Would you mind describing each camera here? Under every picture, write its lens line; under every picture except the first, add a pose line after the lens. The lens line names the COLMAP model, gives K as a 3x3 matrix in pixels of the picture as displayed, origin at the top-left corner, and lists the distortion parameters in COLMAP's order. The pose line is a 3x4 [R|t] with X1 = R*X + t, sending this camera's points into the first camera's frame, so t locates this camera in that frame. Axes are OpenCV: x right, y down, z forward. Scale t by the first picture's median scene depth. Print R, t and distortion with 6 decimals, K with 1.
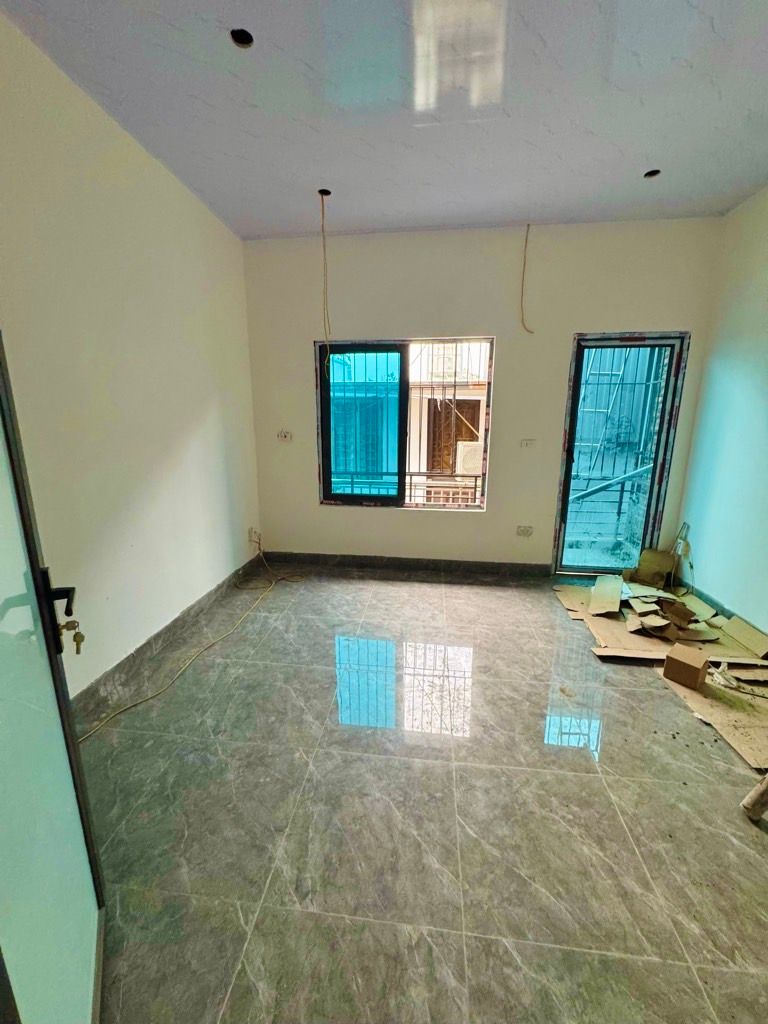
lens RADIAL K [[406.5, 0, 386.5], [0, 406.5, 508.7], [0, 0, 1]] dist [-0.004116, 0.000953]
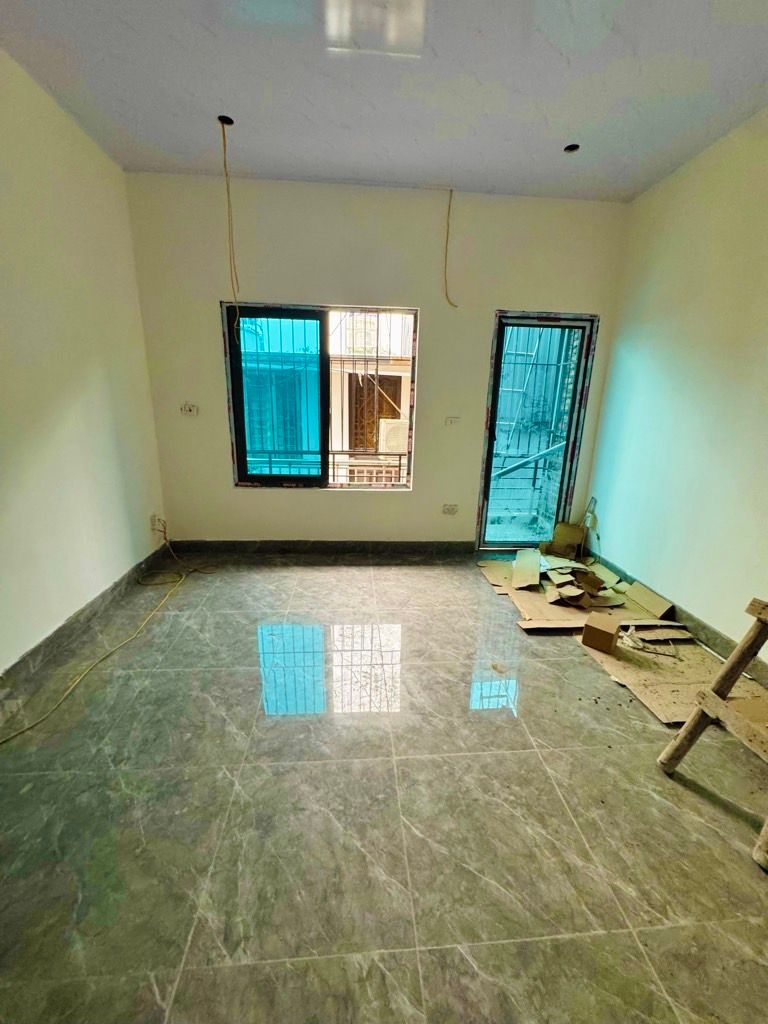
lens RADIAL K [[406.5, 0, 385.2], [0, 406.5, 510.7], [0, 0, 1]] dist [-0.004116, 0.000953]
pose [[0.981466, -0.030879, 0.189133, -0.015112], [0.020091, 0.998074, 0.058691, -0.007610], [-0.190581, -0.053803, 0.980196, 0.090226]]
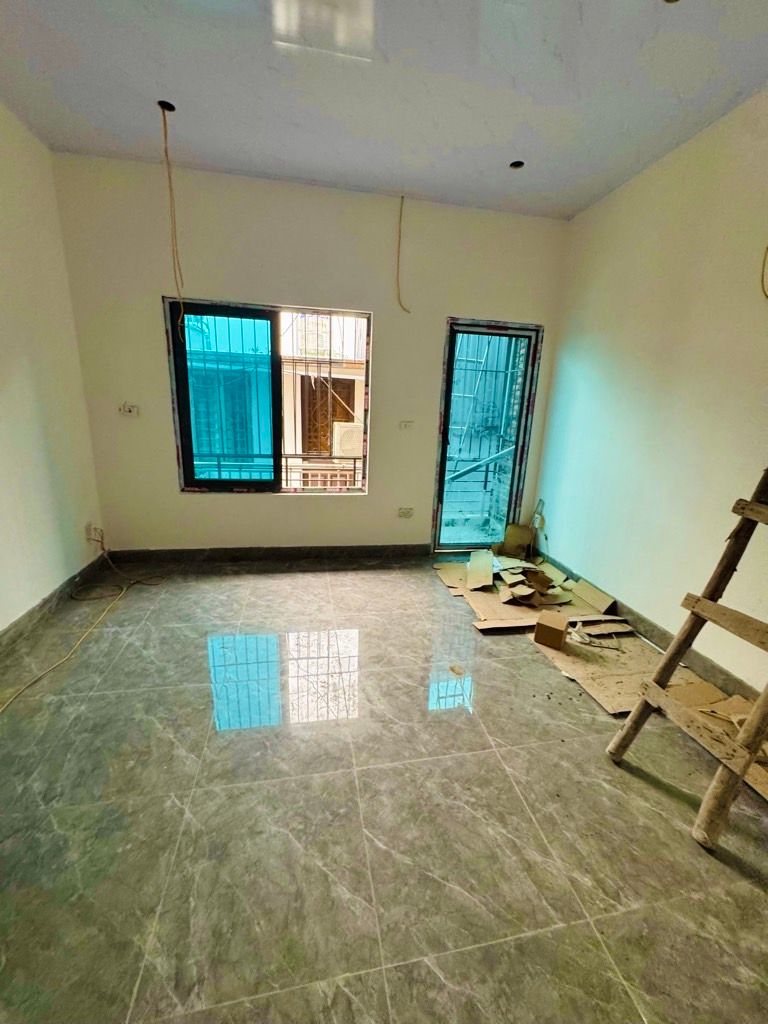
lens RADIAL K [[406.5, 0, 384.8], [0, 406.5, 511.3], [0, 0, 1]] dist [-0.004116, 0.000953]
pose [[0.953934, -0.043114, 0.296902, -0.018085], [0.027832, 0.998070, 0.055509, -0.012557], [-0.298722, -0.044689, 0.953293, 0.104131]]
